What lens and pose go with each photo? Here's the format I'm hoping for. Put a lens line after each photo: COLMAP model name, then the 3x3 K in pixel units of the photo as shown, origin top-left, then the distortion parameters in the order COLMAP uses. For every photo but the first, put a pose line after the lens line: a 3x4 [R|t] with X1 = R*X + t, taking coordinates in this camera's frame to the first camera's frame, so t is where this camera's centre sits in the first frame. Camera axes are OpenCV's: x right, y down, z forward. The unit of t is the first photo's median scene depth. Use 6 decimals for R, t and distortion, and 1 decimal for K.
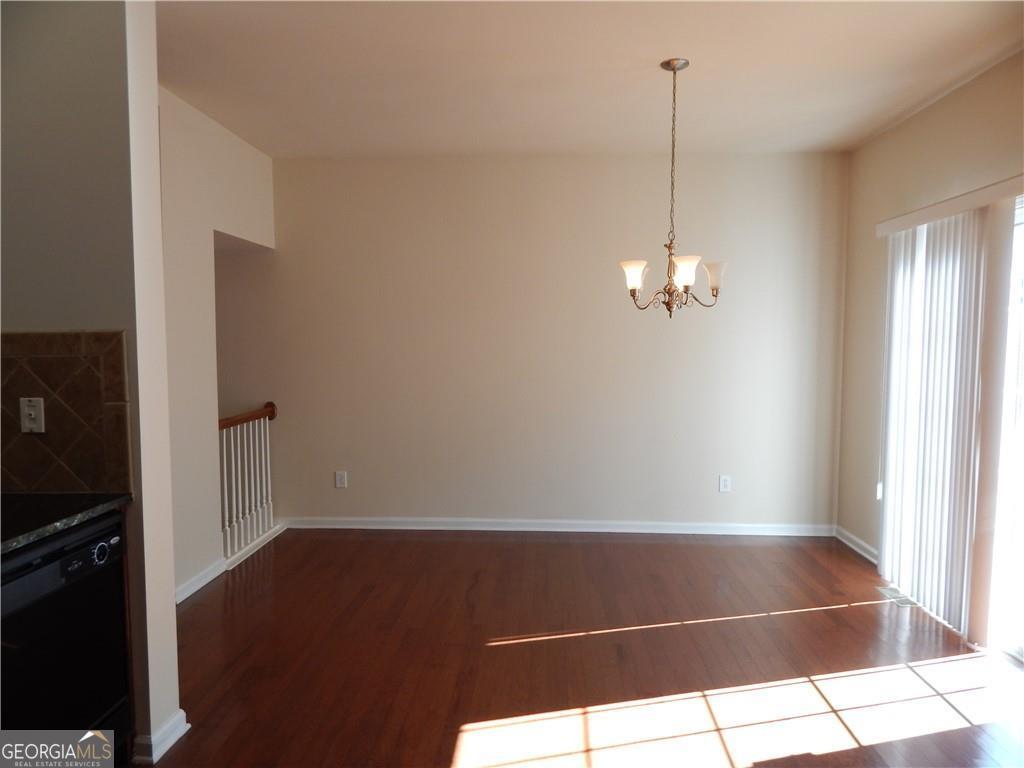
lens RADIAL K [[655.4, 0, 616.2], [0, 655.4, 376.4], [0, 0, 1]] dist [0.045727, -0.084410]
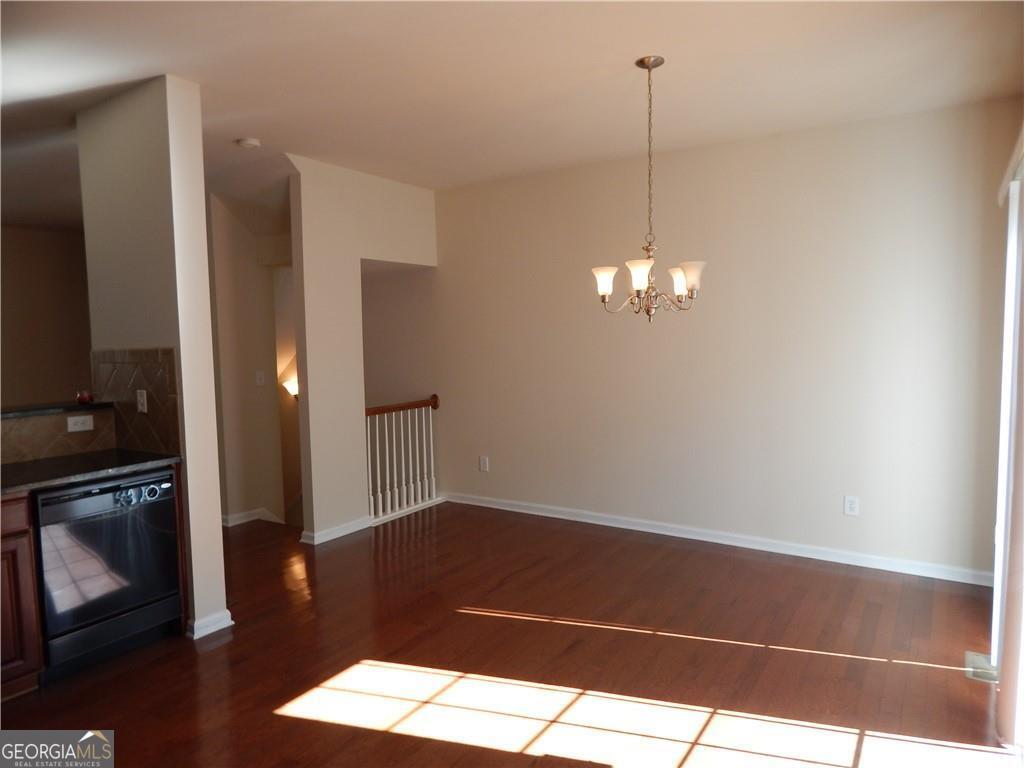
lens RADIAL K [[678.2, 0, 512.0], [0, 678.2, 384.0], [0, 0, 1]] dist [0.005040, -0.005384]
pose [[0.856752, 0.021260, -0.515290, 0.432423], [-0.011600, 0.999692, 0.021959, -0.017181], [0.515597, -0.012836, 0.856735, 0.030408]]
